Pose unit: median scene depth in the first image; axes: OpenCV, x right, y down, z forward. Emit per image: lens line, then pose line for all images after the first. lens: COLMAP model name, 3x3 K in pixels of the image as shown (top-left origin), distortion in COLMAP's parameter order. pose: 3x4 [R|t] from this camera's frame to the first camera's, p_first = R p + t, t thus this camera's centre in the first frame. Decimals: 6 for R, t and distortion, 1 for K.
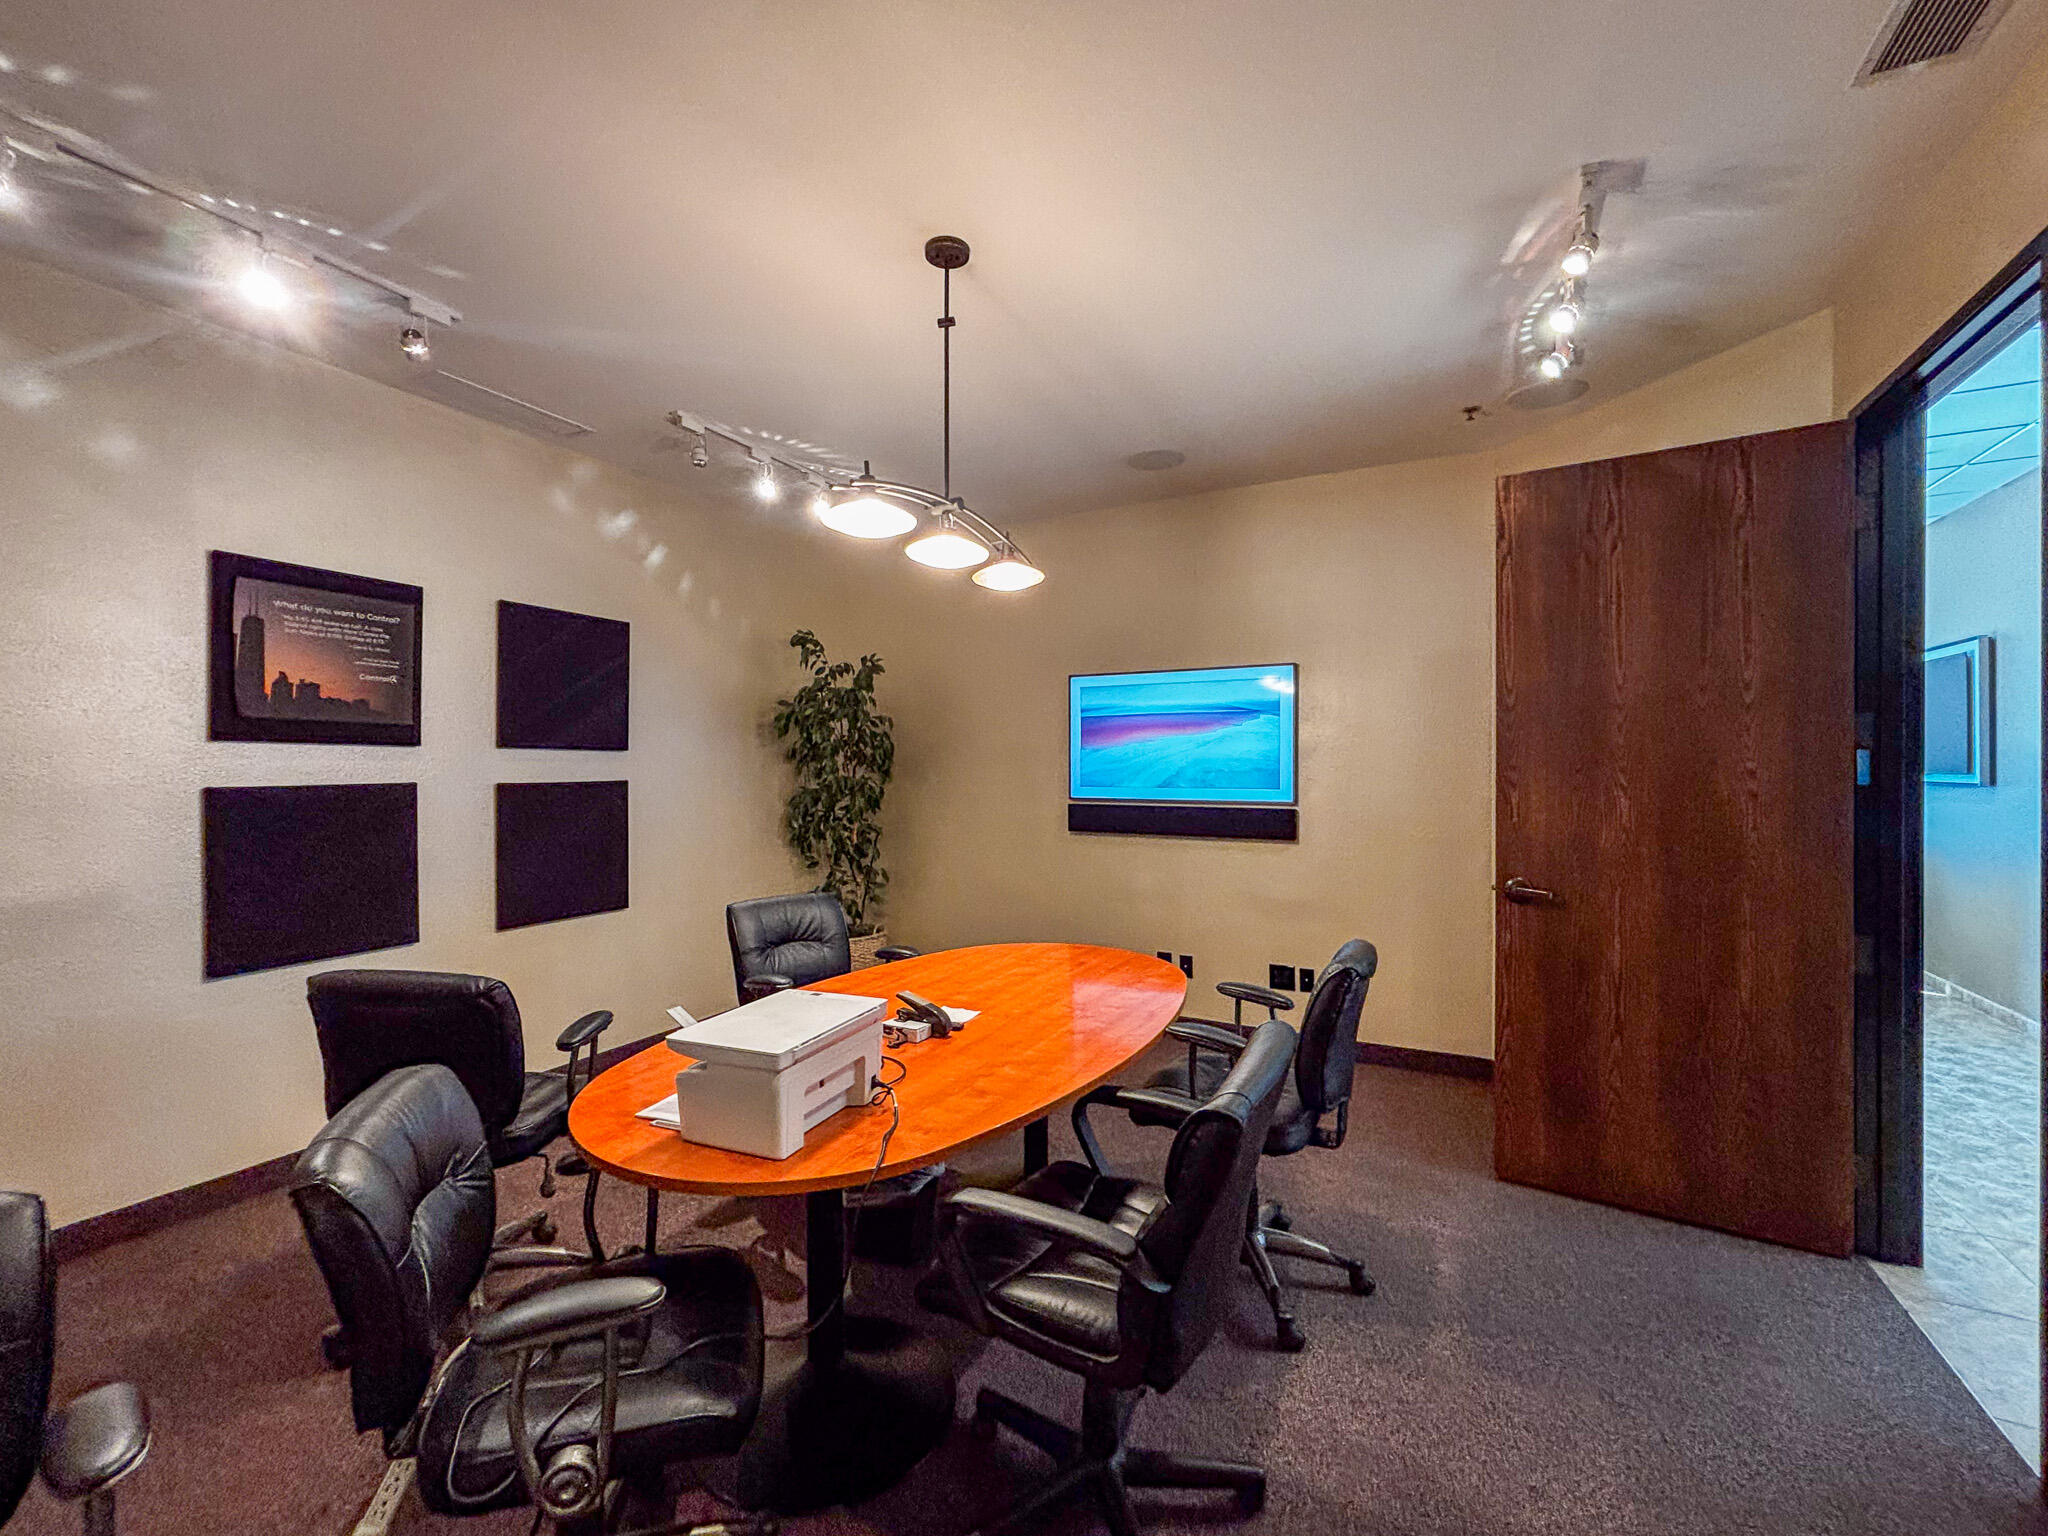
lens RADIAL K [[829.9, 0, 1024.8], [0, 829.9, 755.8], [0, 0, 1]] dist [0.013537, -0.000018]
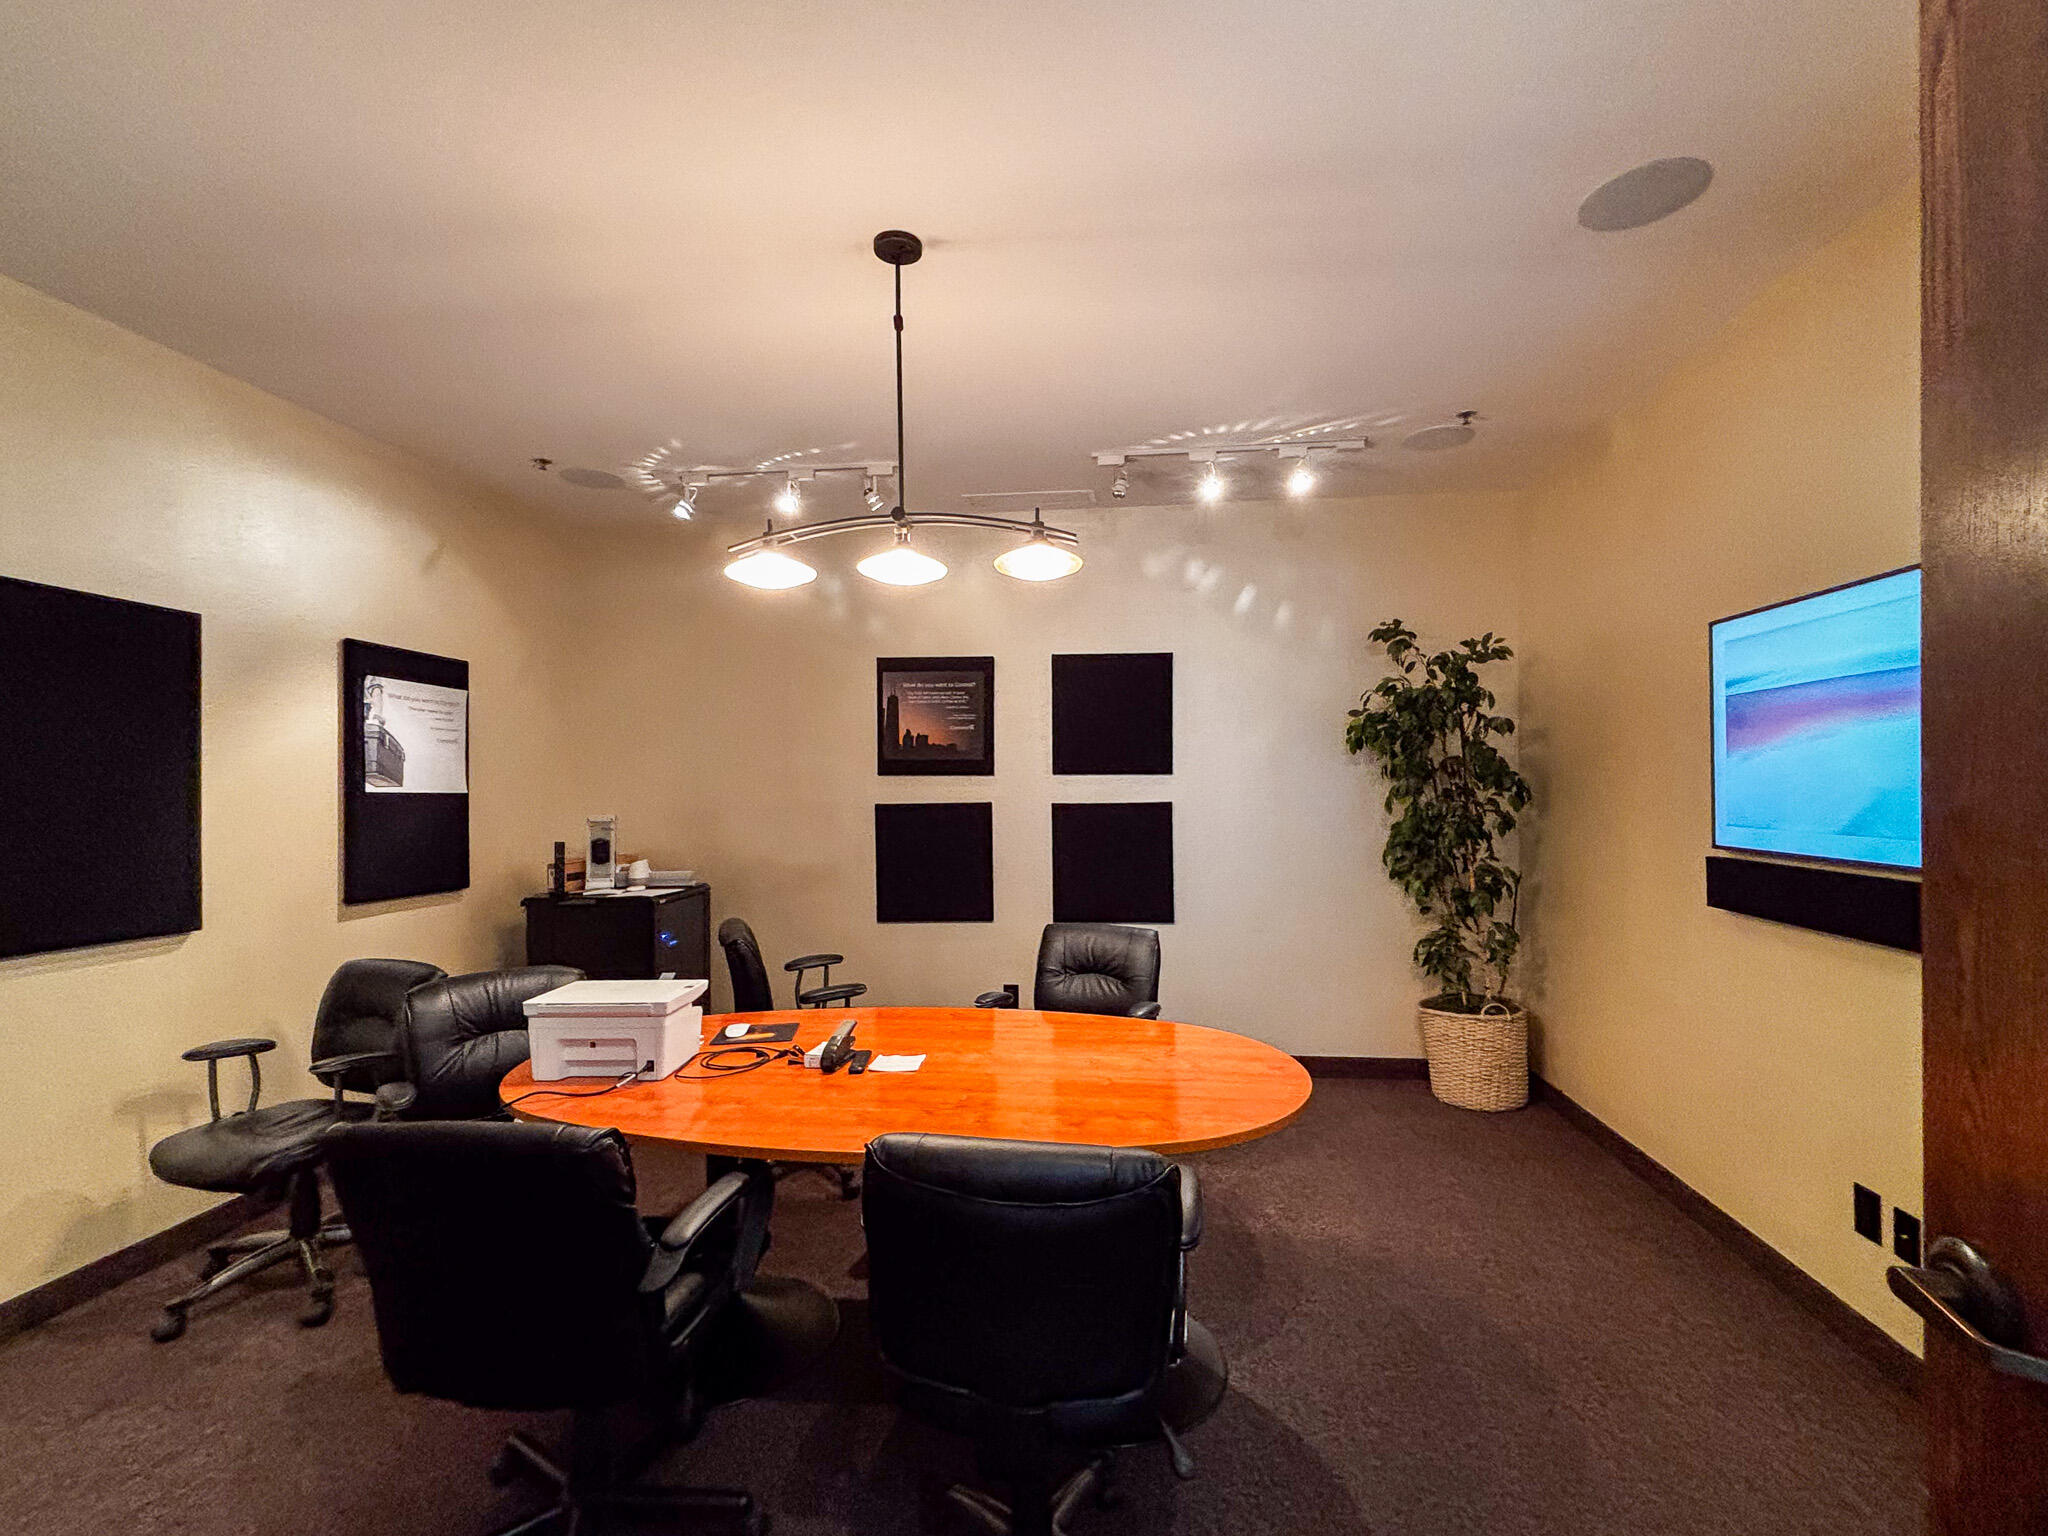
lens RADIAL K [[882.8, 0, 1024.0], [0, 882.8, 768.0], [0, 0, 1]] dist [0.012734, -0.000174]
pose [[0.379354, -0.019931, -0.925037, 0.575877], [0.020559, 0.999703, -0.013108, -0.003271], [0.925023, -0.014046, 0.379651, 0.486162]]
